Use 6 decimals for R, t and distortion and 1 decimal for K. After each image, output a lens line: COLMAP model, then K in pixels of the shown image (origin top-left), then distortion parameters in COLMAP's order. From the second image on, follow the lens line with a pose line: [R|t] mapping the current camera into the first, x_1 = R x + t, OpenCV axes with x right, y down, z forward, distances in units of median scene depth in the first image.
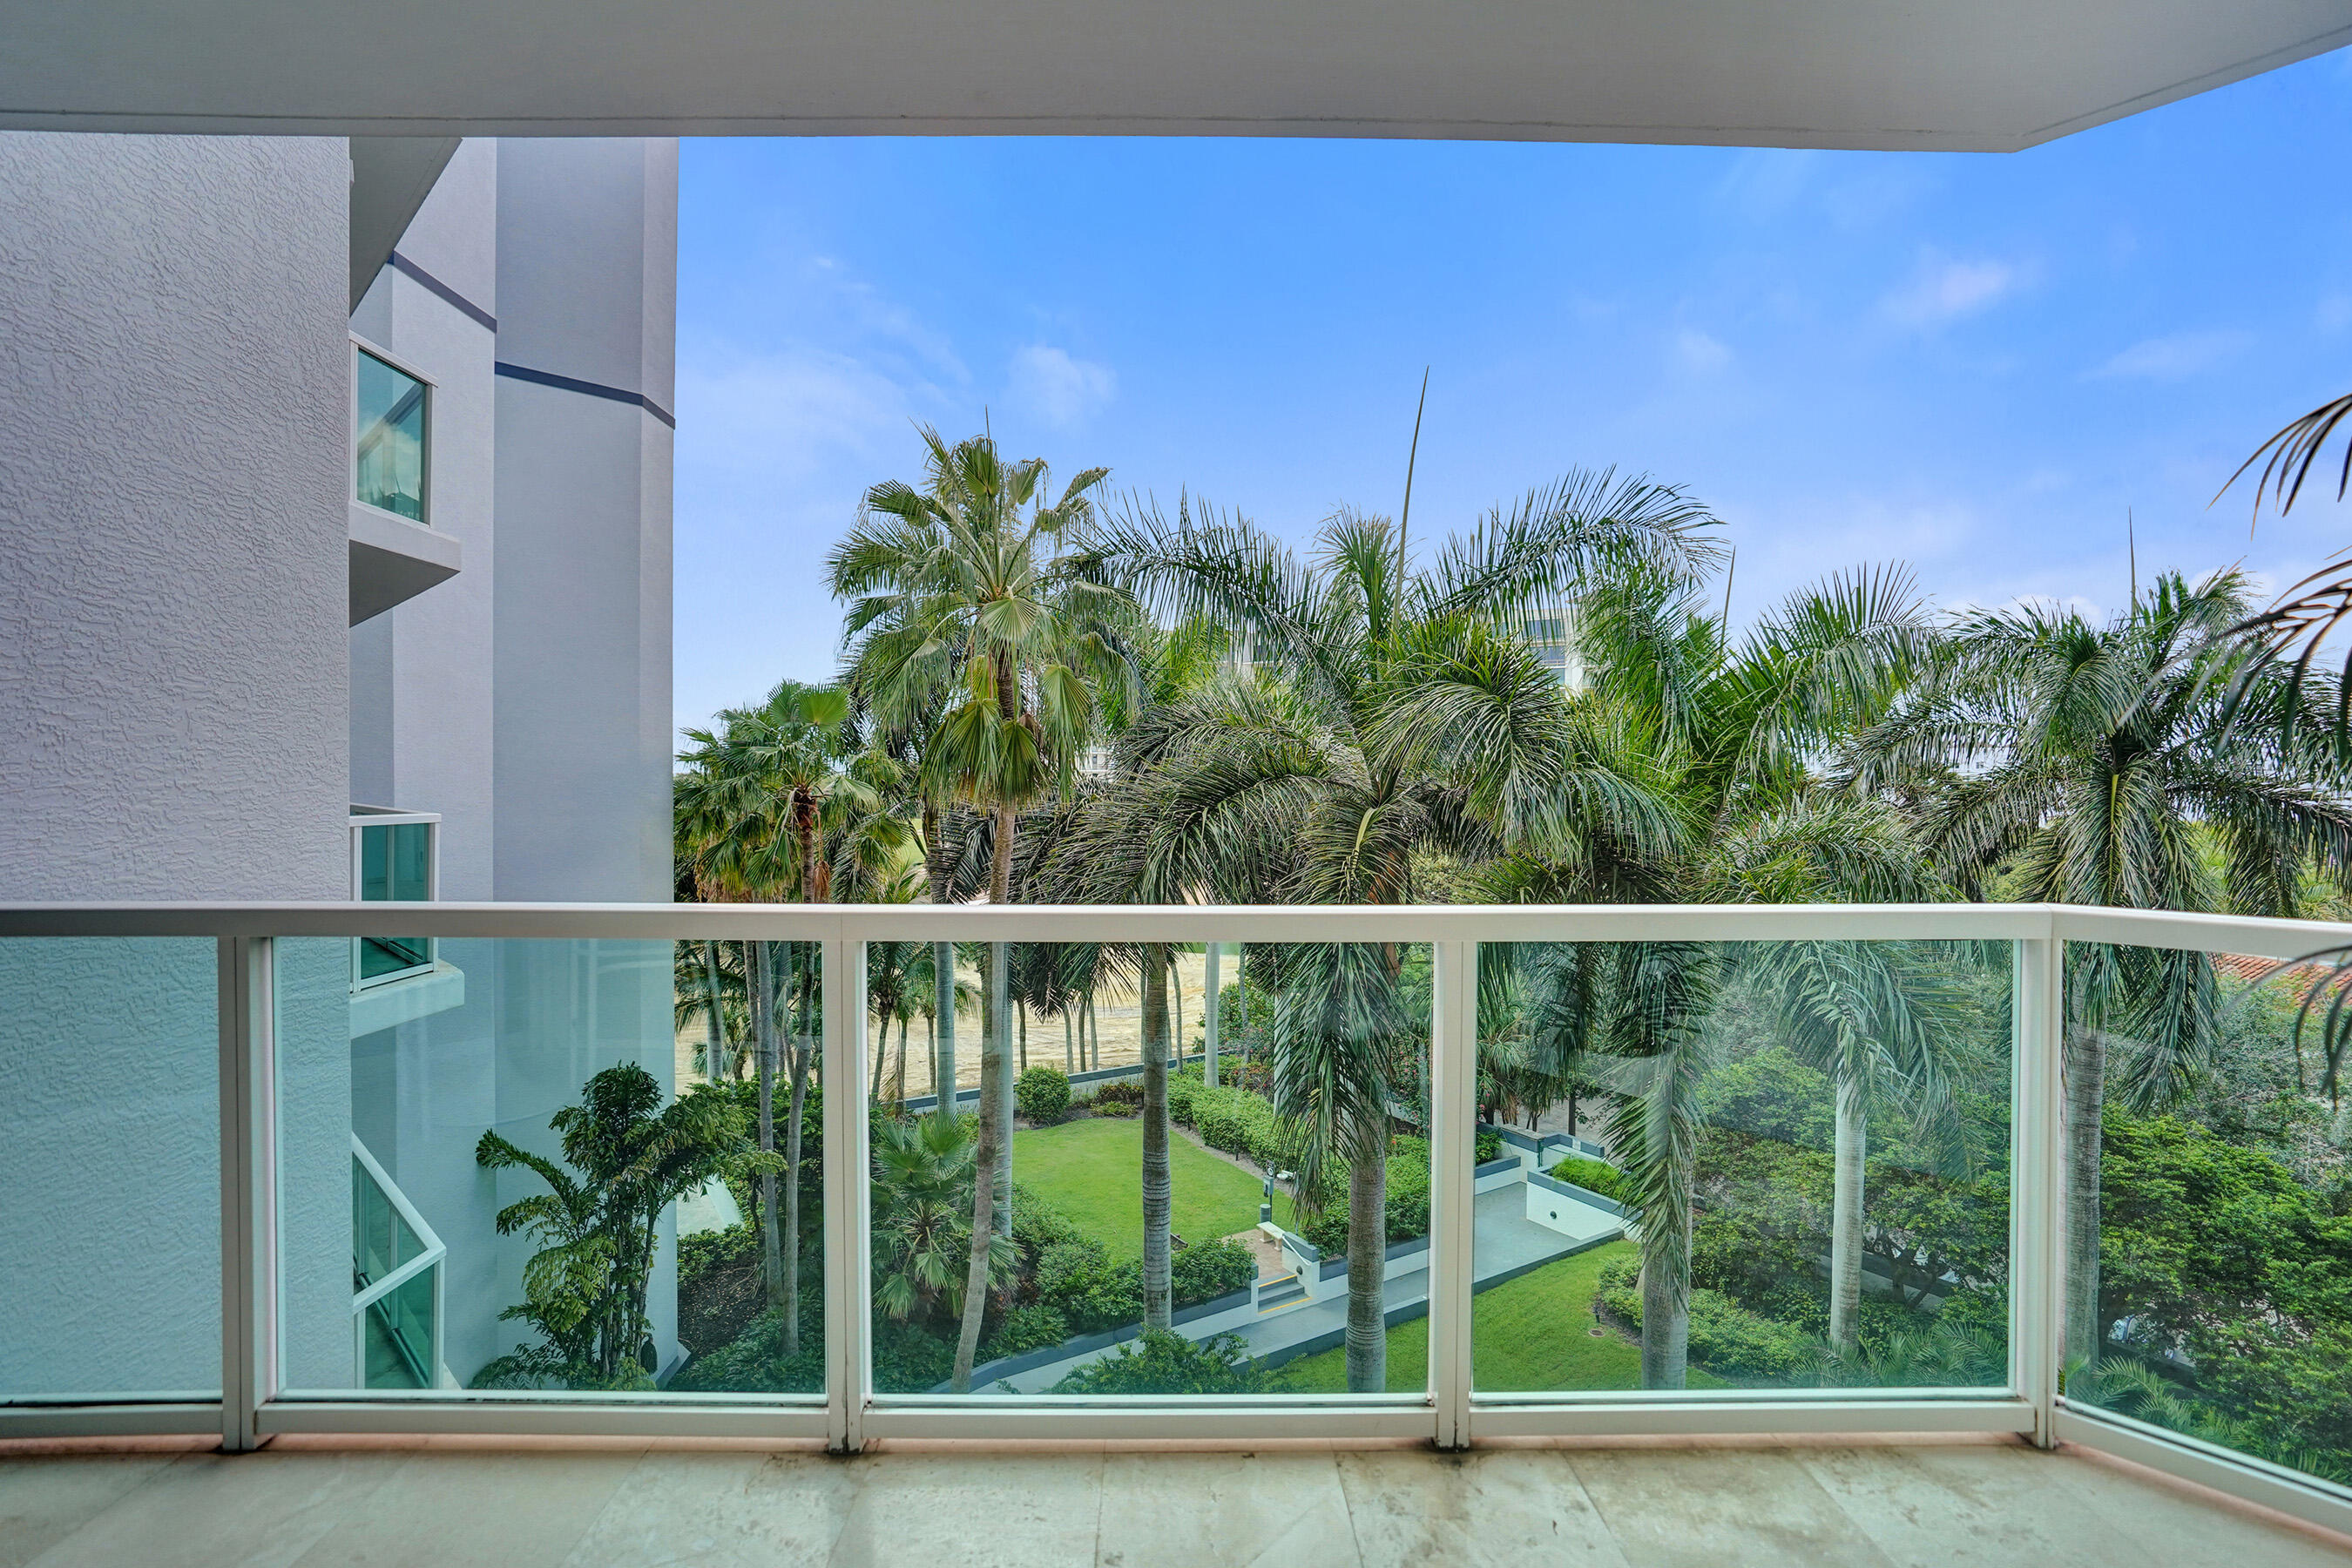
lens RADIAL K [[1100.0, 0, 1163.4], [0, 1100.0, 787.6], [0, 0, 1]] dist [-0.071697, 0.031806]
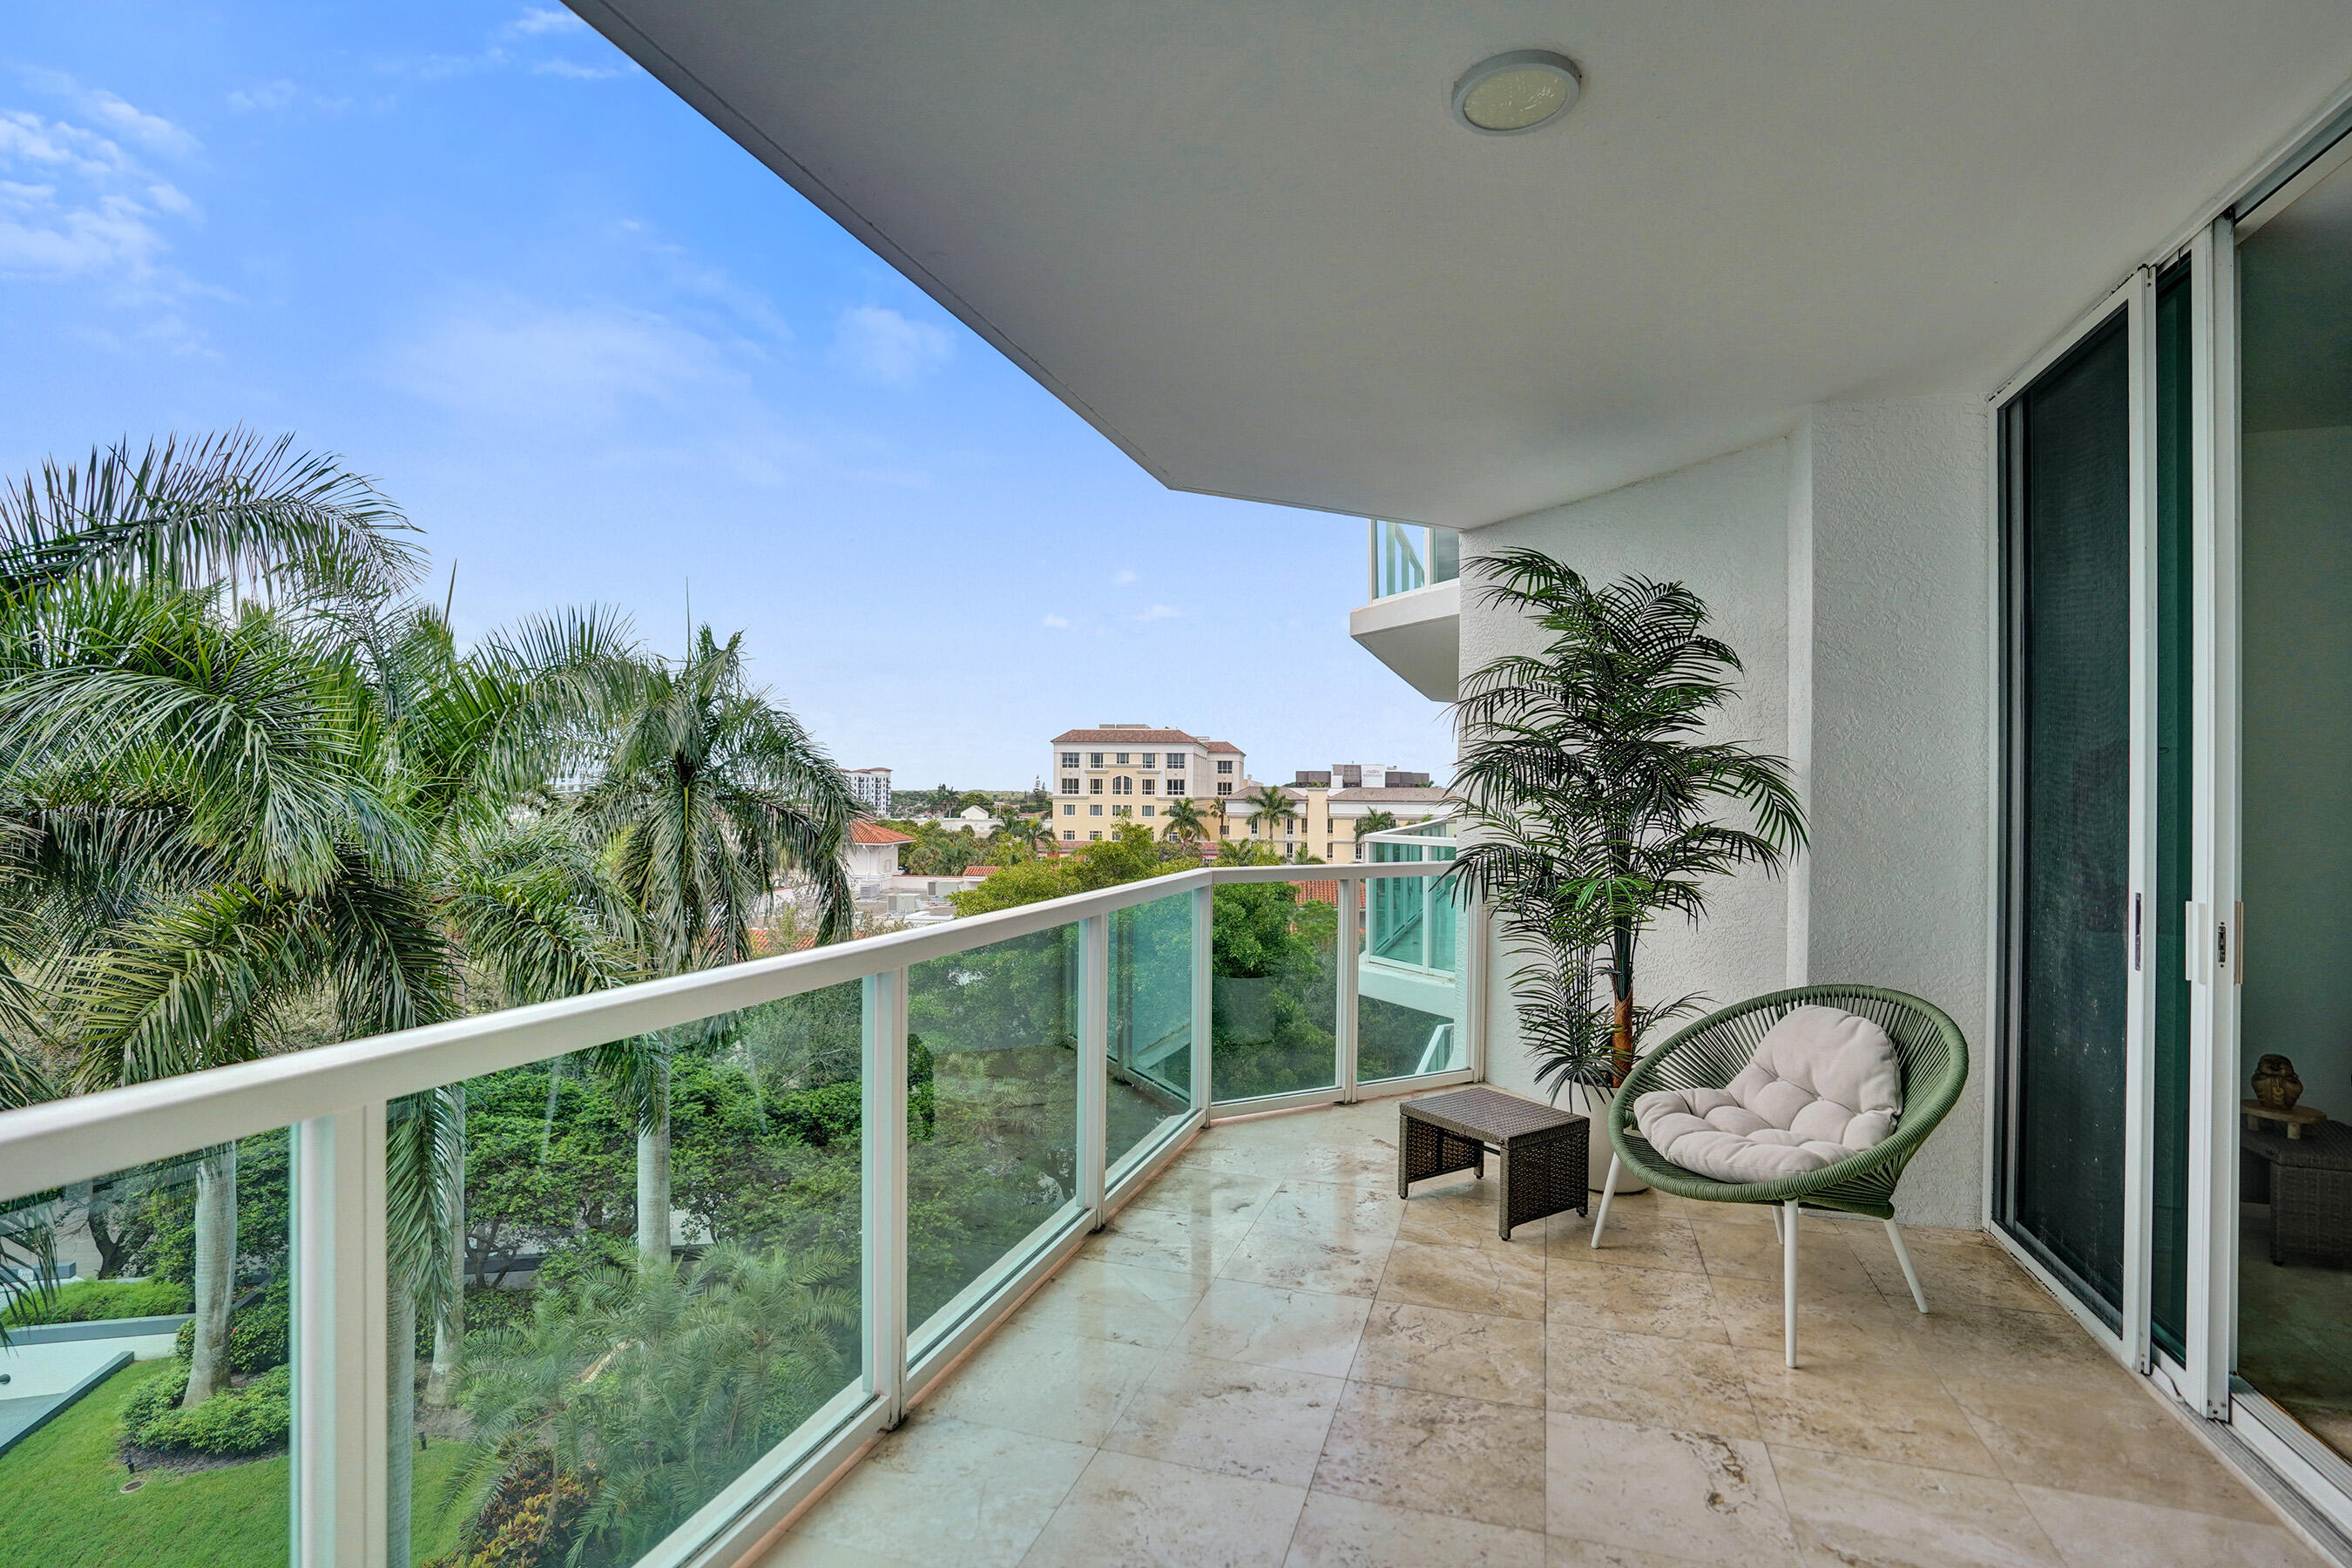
lens RADIAL K [[1100.0, 0, 1163.4], [0, 1100.0, 787.6], [0, 0, 1]] dist [-0.071697, 0.031806]
pose [[0.331364, 0.003837, 0.943495, -0.120996], [0.001623, 0.999988, -0.004637, -0.004521], [-0.943502, 0.003068, 0.331353, 0.033806]]
